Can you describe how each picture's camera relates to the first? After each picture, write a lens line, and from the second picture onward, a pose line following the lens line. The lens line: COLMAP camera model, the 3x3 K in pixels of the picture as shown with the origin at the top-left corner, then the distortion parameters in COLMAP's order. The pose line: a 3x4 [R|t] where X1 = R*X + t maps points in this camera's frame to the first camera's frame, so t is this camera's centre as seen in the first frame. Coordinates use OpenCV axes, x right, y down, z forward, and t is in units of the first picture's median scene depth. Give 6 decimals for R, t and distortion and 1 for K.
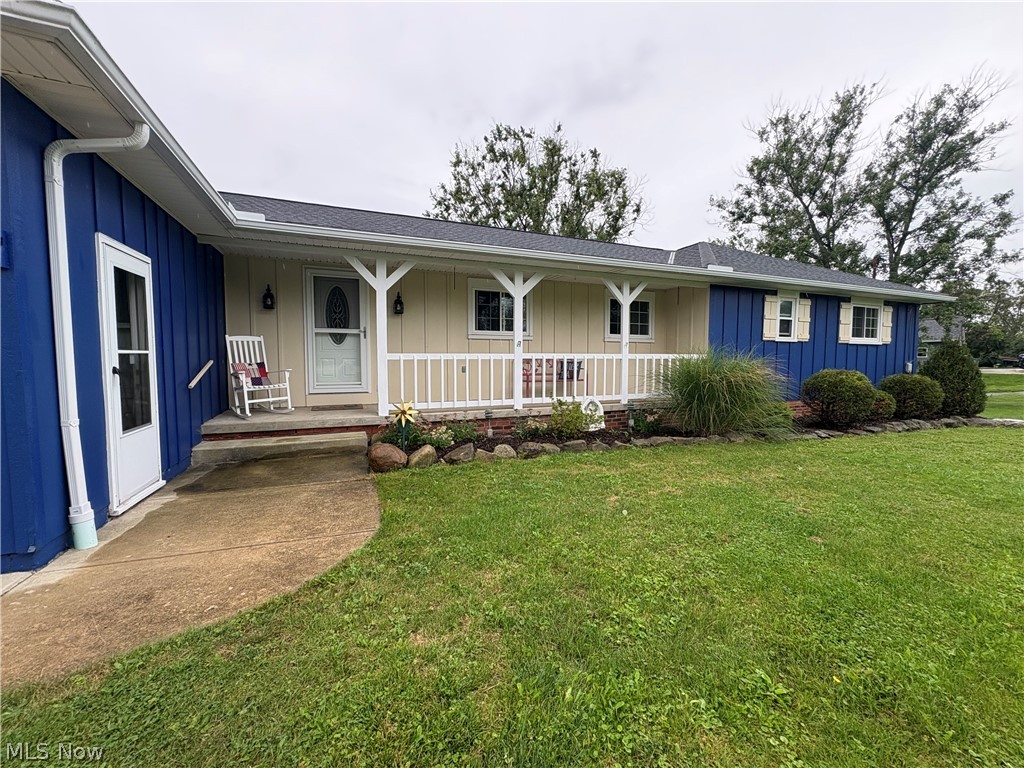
lens RADIAL K [[414.0, 0, 511.0], [0, 414.0, 387.4], [0, 0, 1]] dist [0.002361, 0.000147]
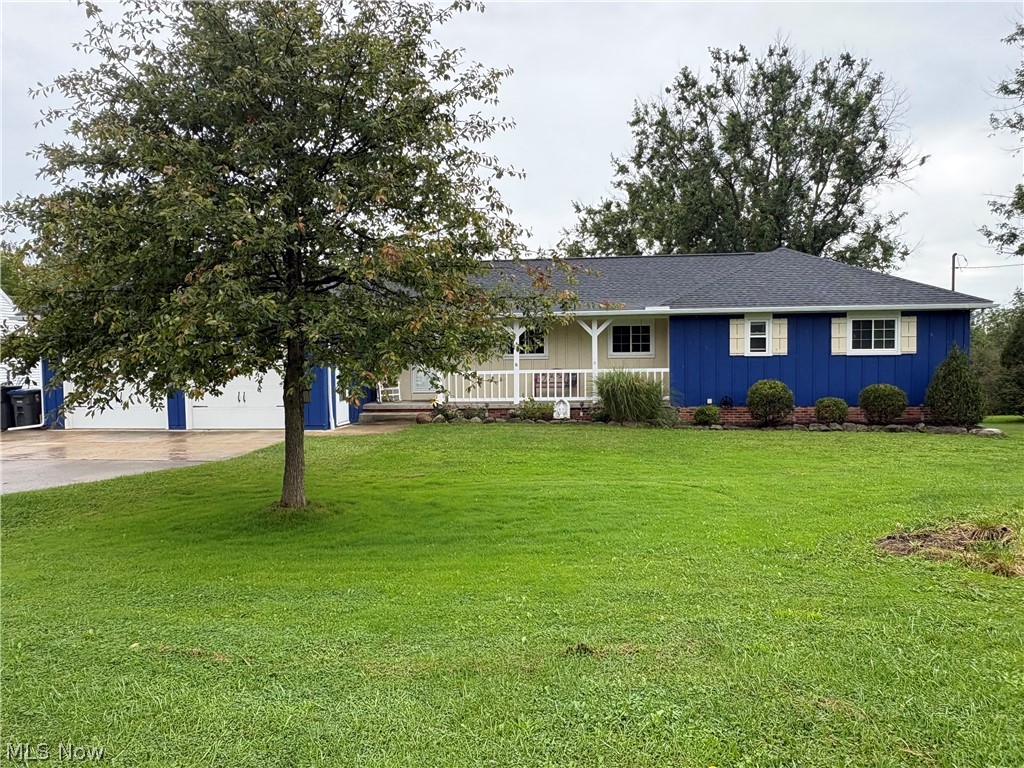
lens RADIAL K [[774.6, 0, 512.8], [0, 774.6, 384.0], [0, 0, 1]] dist [-0.006646, -0.001123]
pose [[0.879987, 0.006409, -0.474955, 1.097728], [-0.015778, 0.999752, -0.015744, 0.016228], [0.474736, 0.021348, 0.879869, -1.295065]]
